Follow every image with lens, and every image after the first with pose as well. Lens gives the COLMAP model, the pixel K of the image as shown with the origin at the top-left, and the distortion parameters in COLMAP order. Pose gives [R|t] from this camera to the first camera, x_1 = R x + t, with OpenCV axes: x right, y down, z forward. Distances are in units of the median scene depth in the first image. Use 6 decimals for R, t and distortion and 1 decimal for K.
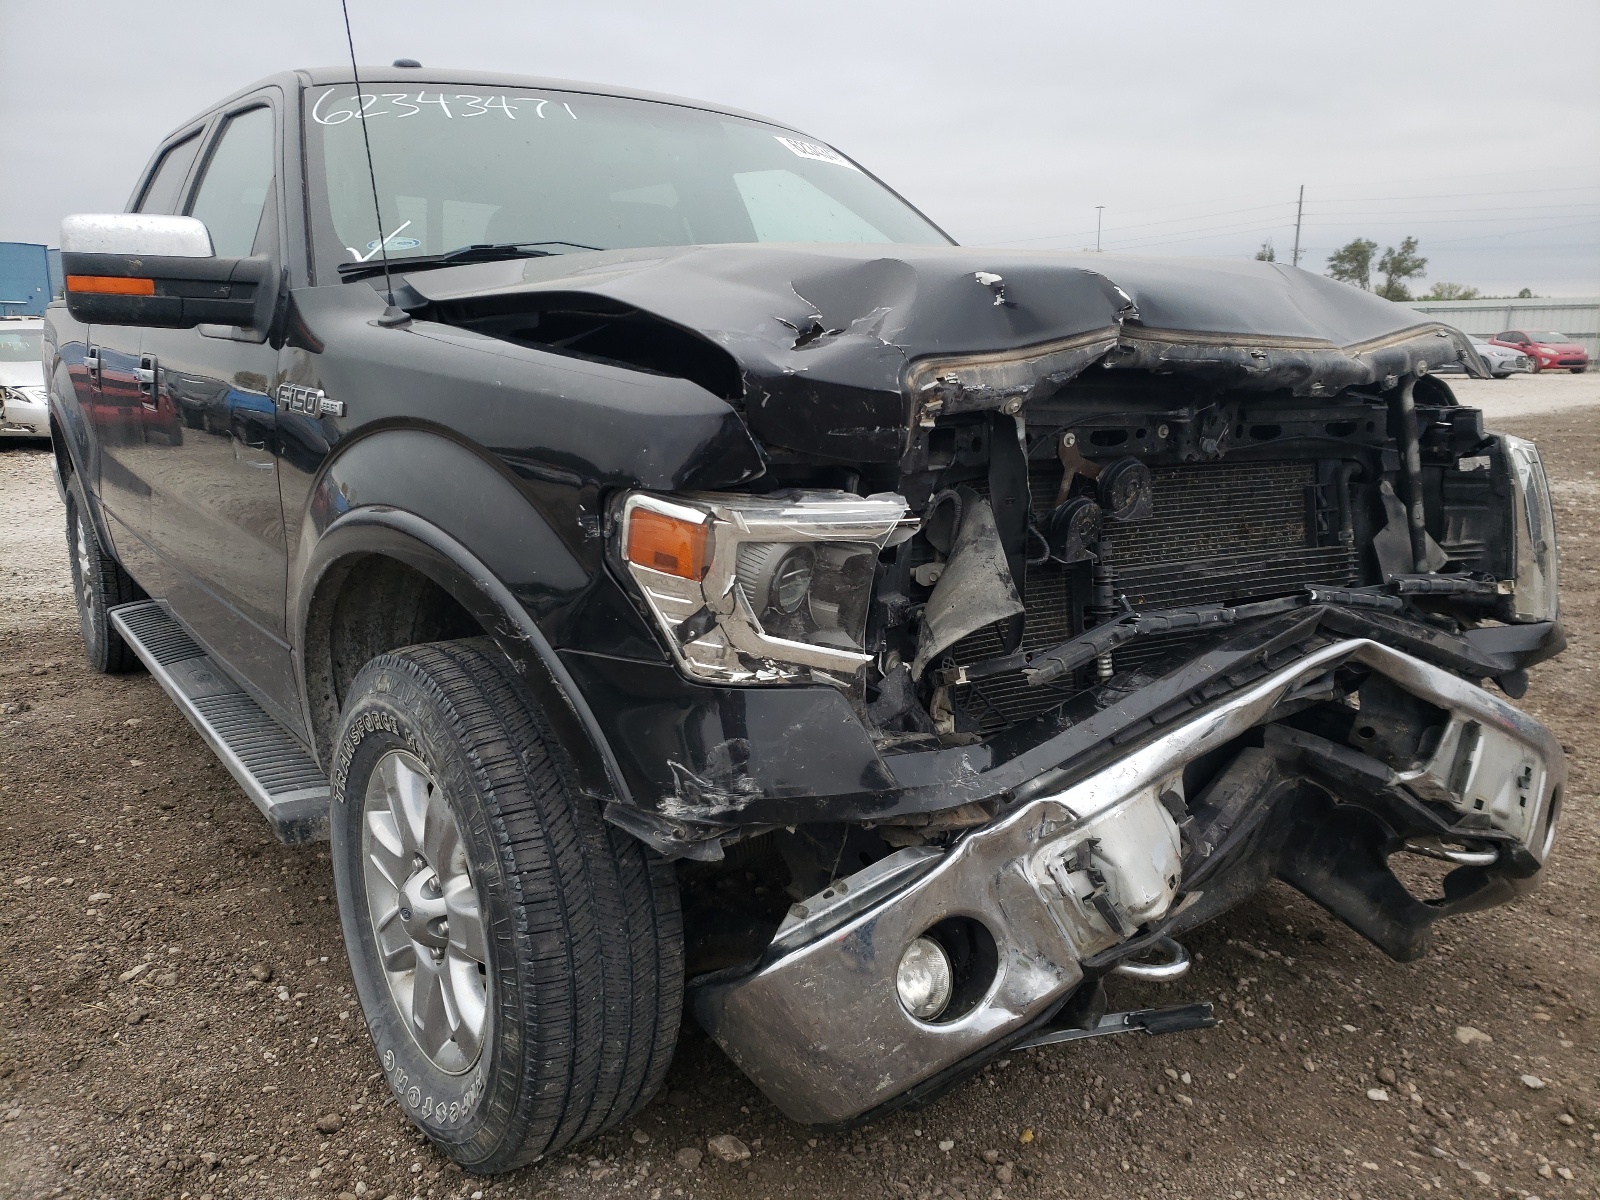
lens RADIAL K [[1237.4, 0, 760.8], [0, 1237.4, 601.0], [0, 0, 1]] dist [0.116522, -0.241680]
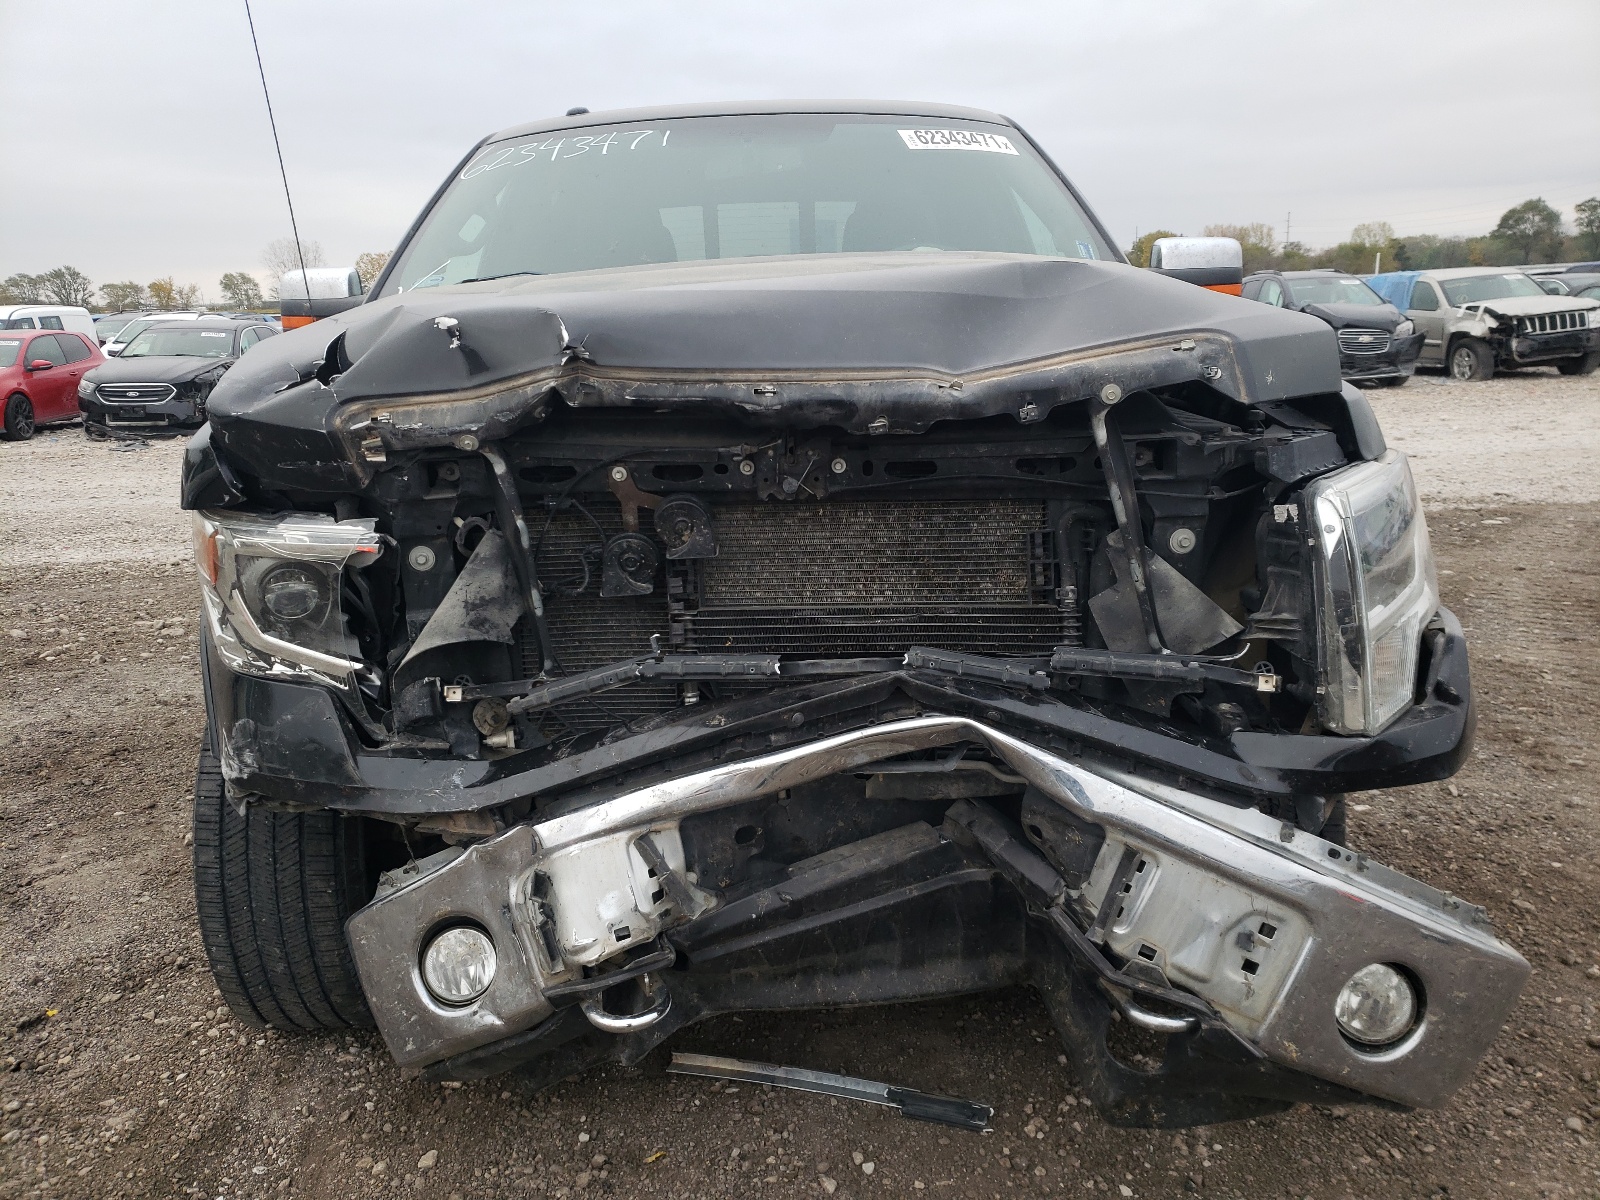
lens RADIAL K [[1209.5, 0, 803.9], [0, 1209.5, 572.8], [0, 0, 1]] dist [0.088333, -0.208557]
pose [[0.828136, 0.088079, -0.553563, 0.952989], [-0.077995, 0.996077, 0.041807, -0.106715], [0.555074, 0.008553, 0.831757, 0.291425]]
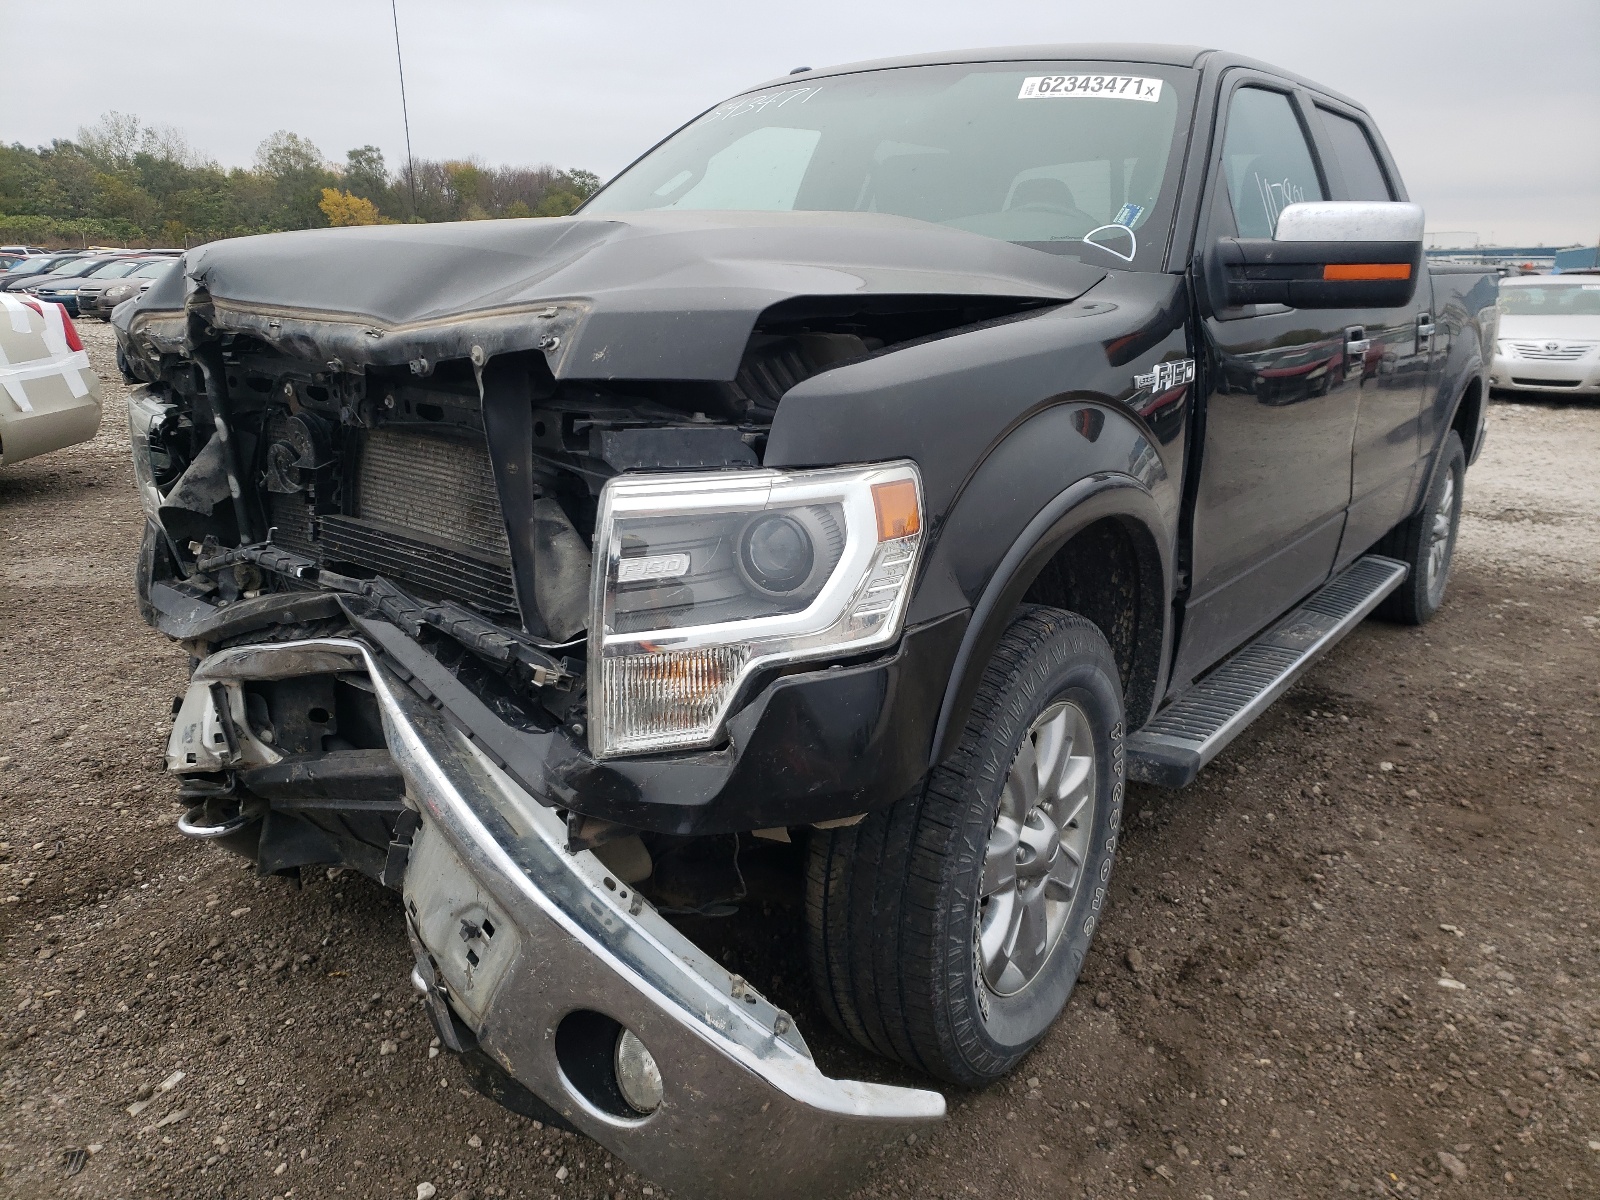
lens RADIAL K [[1209.5, 0, 803.9], [0, 1209.5, 572.8], [0, 0, 1]] dist [0.088333, -0.208557]
pose [[0.342657, 0.228730, -0.911191, 1.570581], [-0.208973, 0.964166, 0.163442, -0.263842], [0.915924, 0.134410, 0.378177, 1.083432]]
